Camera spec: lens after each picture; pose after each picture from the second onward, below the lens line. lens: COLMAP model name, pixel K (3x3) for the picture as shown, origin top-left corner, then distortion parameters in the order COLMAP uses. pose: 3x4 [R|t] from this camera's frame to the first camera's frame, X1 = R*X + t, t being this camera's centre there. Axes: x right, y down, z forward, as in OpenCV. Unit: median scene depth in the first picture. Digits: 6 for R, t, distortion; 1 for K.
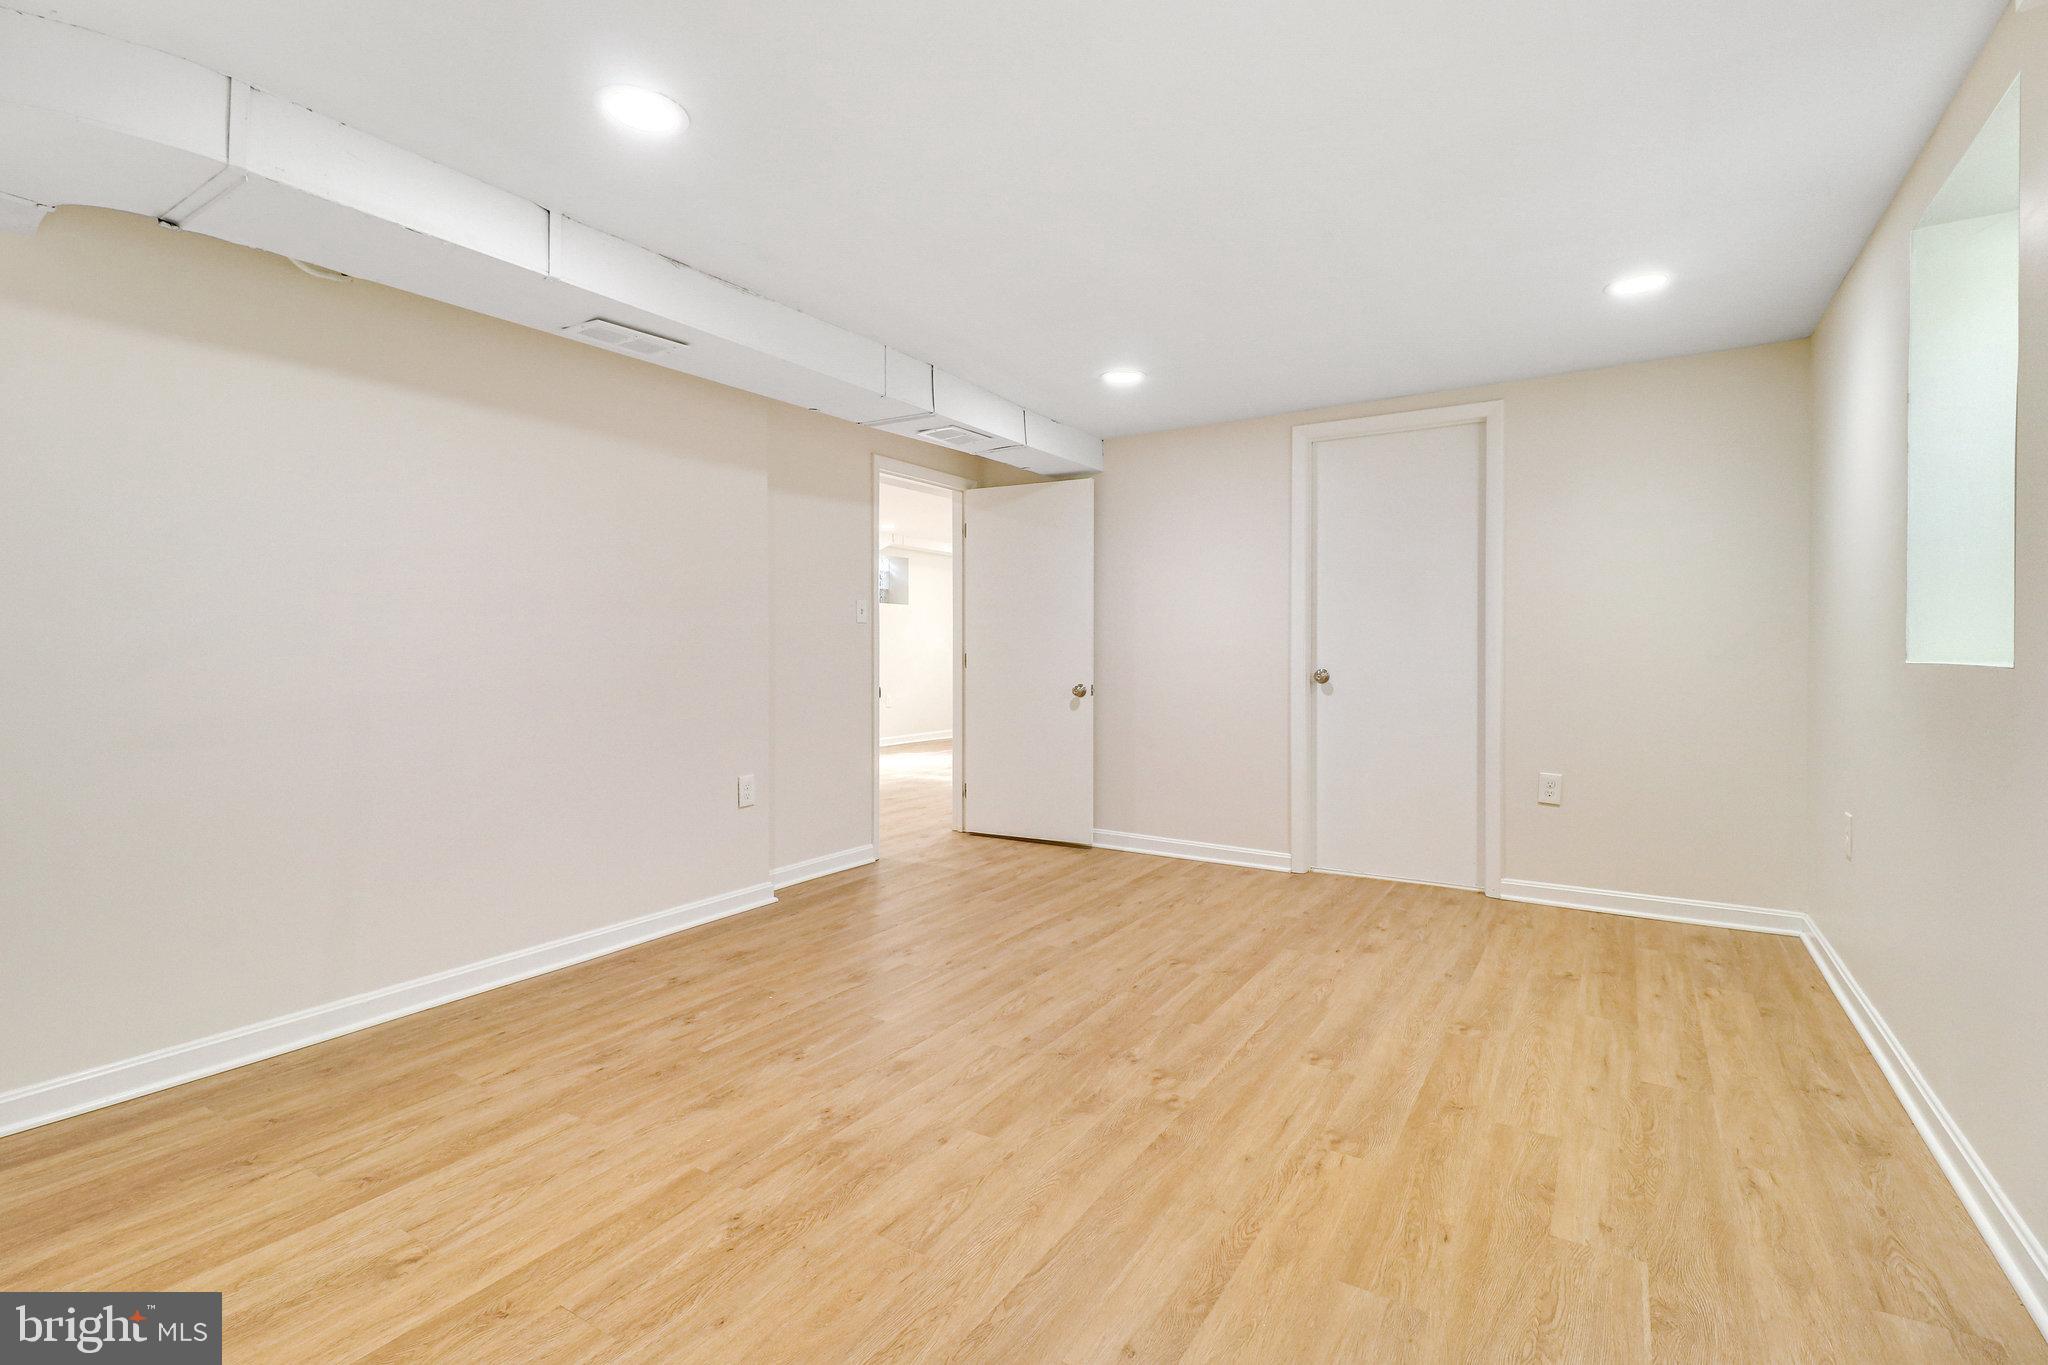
lens RADIAL K [[947.4, 0, 1018.2], [0, 947.4, 670.6], [0, 0, 1]] dist [-0.000528, 0.000734]
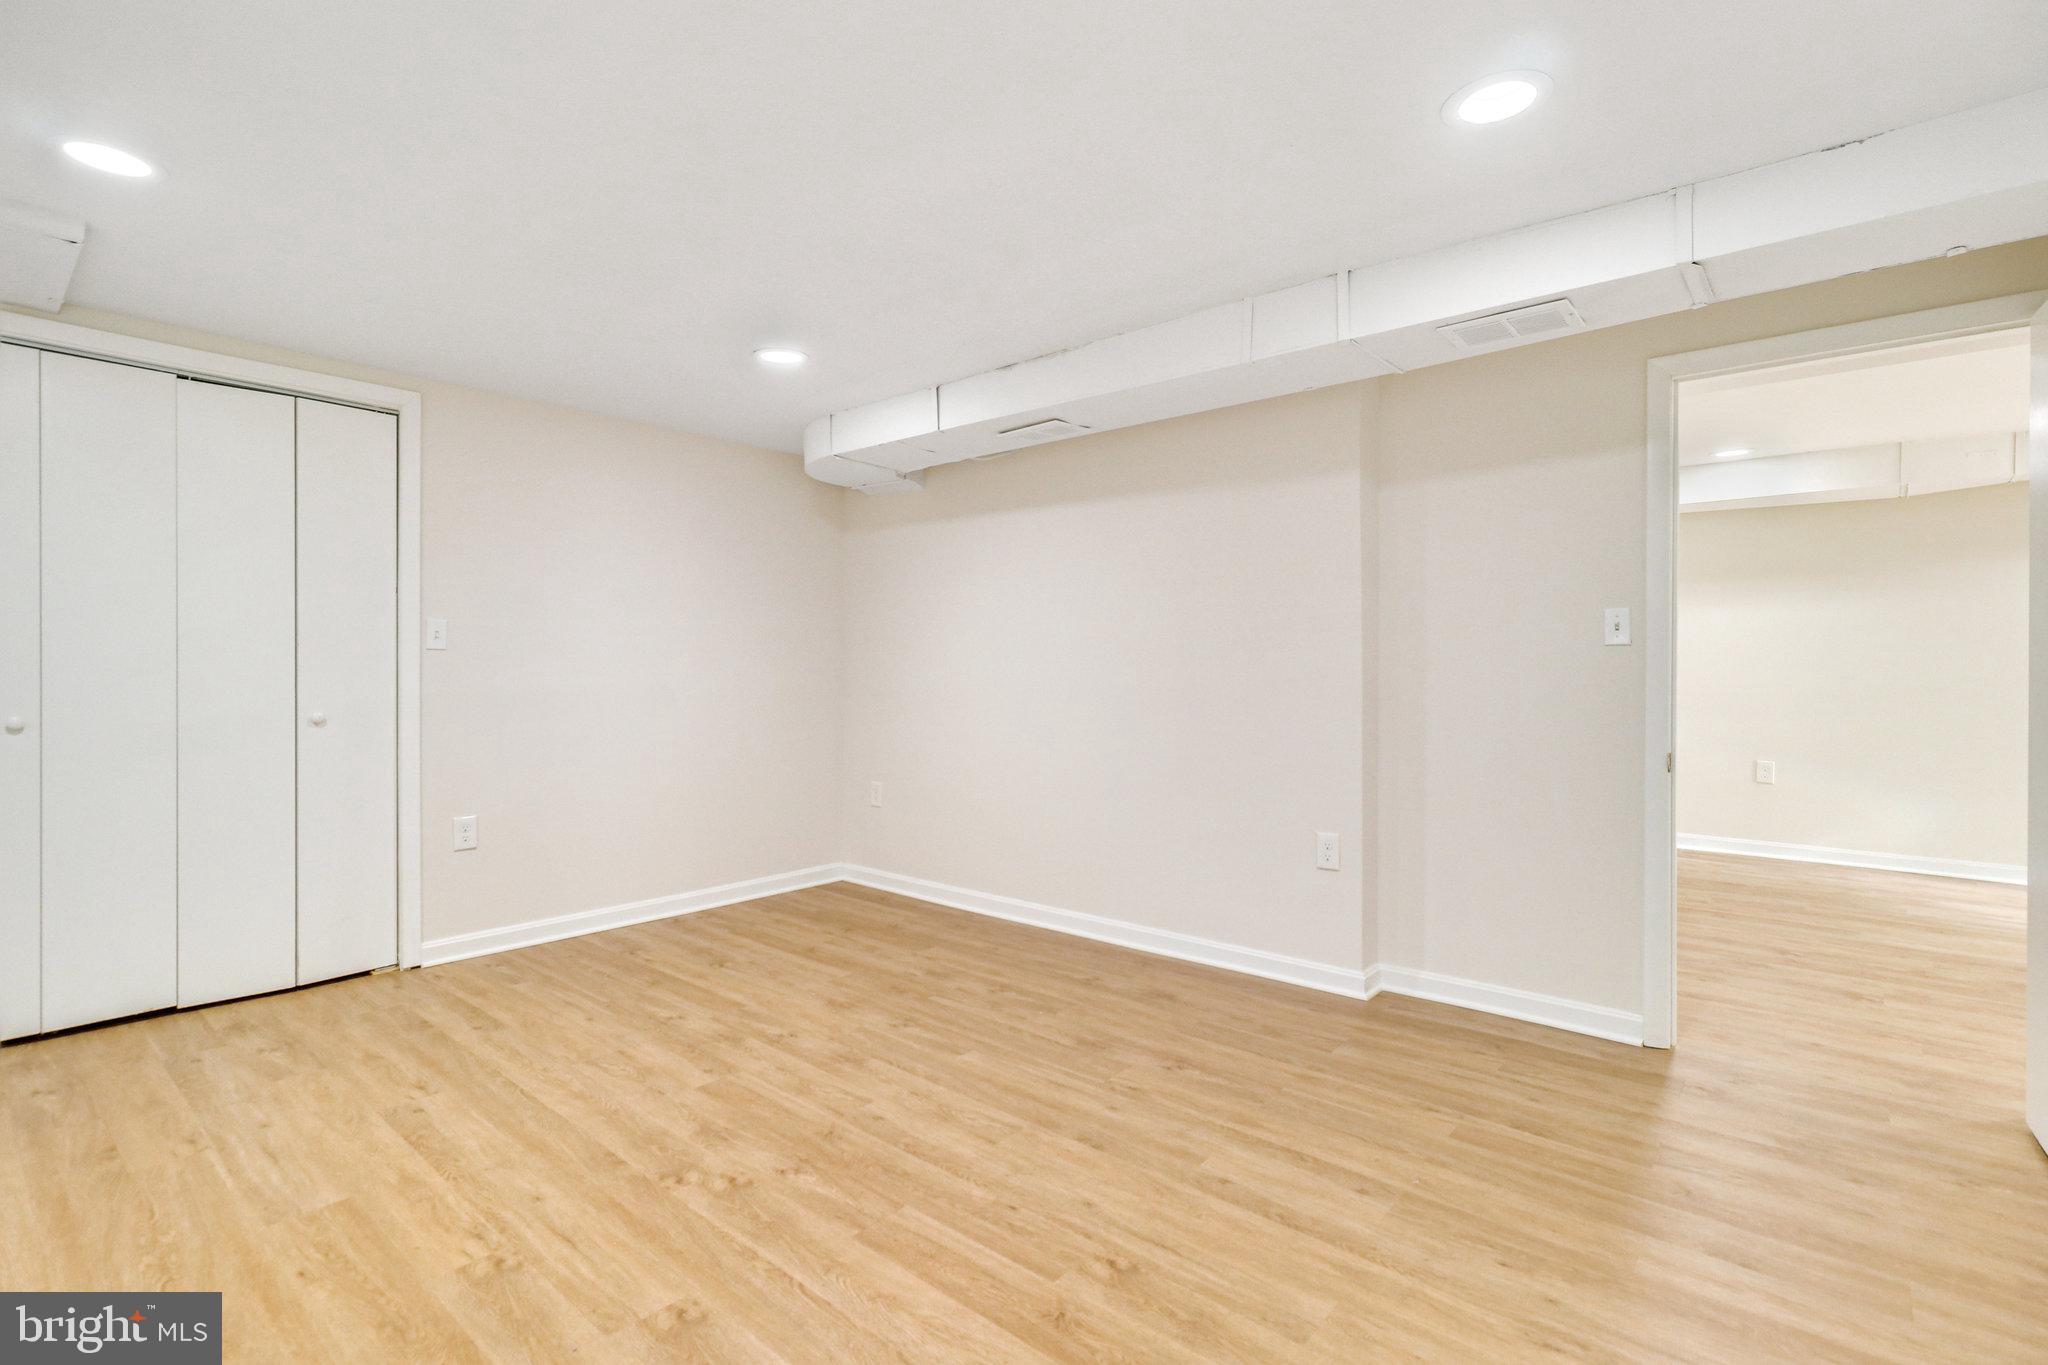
lens RADIAL K [[947.4, 0, 1021.6], [0, 947.4, 693.1], [0, 0, 1]] dist [-0.000528, 0.000734]
pose [[-0.142220, 0.027568, -0.989451, 0.972056], [-0.025519, 0.999178, 0.031507, -0.059568], [0.989506, 0.029731, -0.141399, 1.377955]]
